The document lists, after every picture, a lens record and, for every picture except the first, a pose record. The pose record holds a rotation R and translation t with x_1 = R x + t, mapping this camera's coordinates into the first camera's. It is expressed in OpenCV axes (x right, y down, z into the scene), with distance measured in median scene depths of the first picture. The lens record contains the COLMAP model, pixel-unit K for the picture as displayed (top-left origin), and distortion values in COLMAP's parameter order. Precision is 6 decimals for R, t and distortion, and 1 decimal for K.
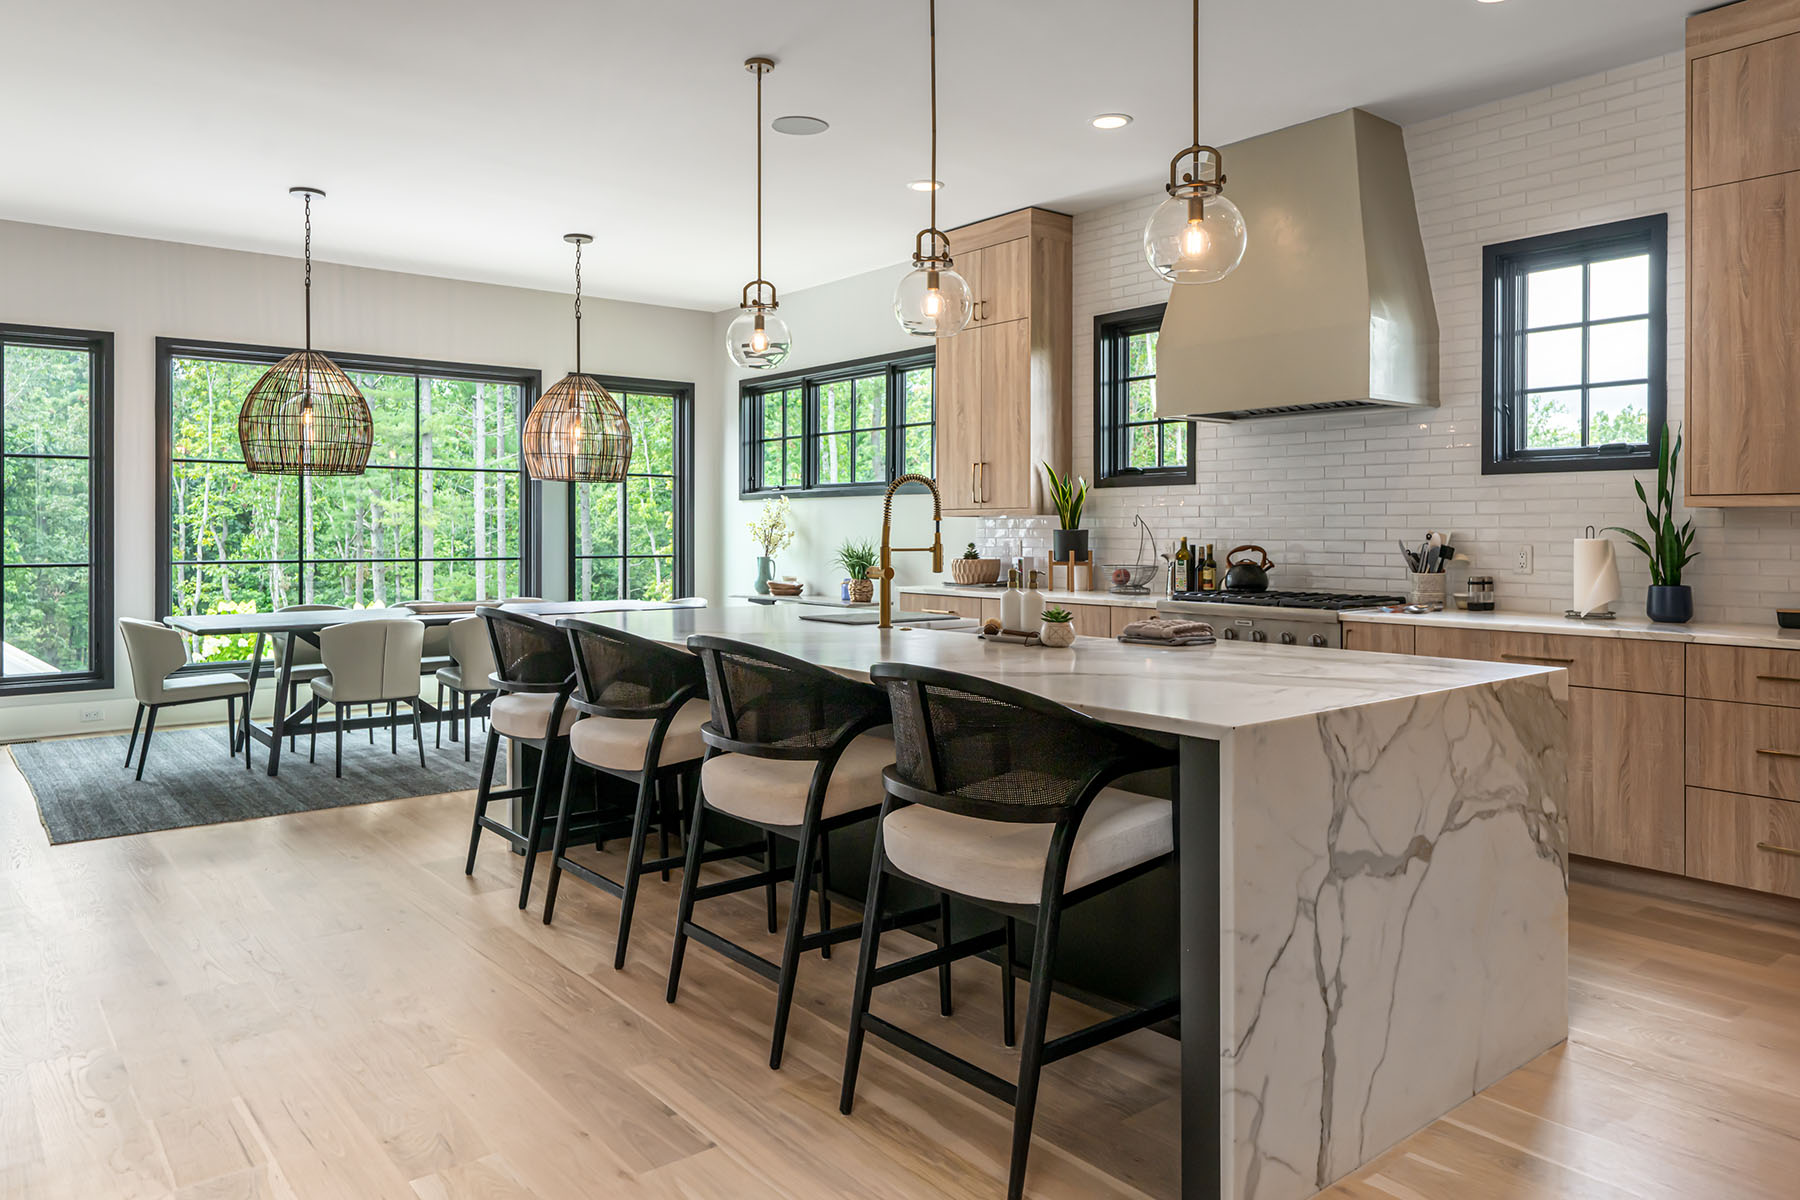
lens RADIAL K [[1190.5, 0, 869.5], [0, 1190.5, 526.4], [0, 0, 1]] dist [0.005803, -0.000170]
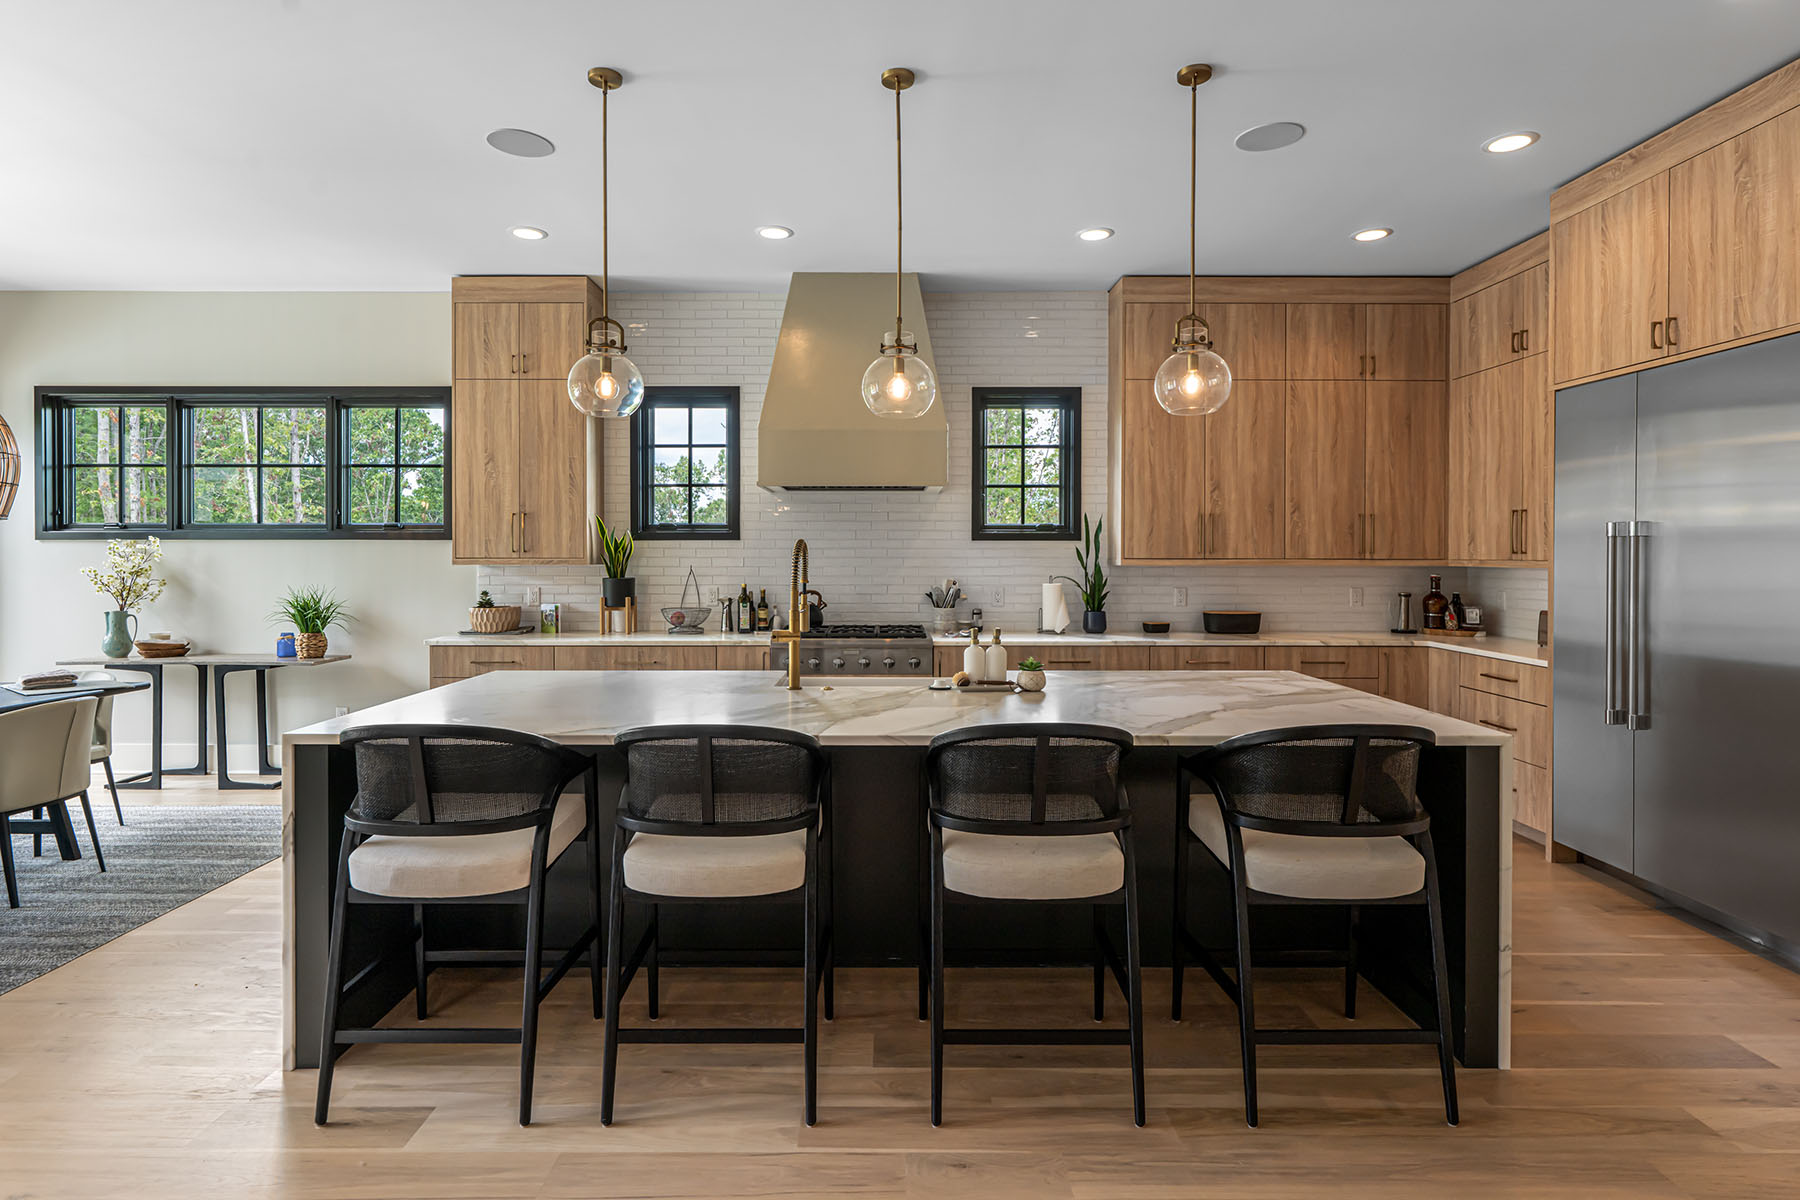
lens RADIAL K [[927.1, 0, 890.7], [0, 927.1, 564.4], [0, 0, 1]] dist [0.003374, 0.000605]
pose [[0.625831, -0.007097, 0.779926, -0.342304], [-0.001854, 0.999942, 0.010587, -0.019276], [-0.779956, -0.008072, 0.625782, 0.266681]]
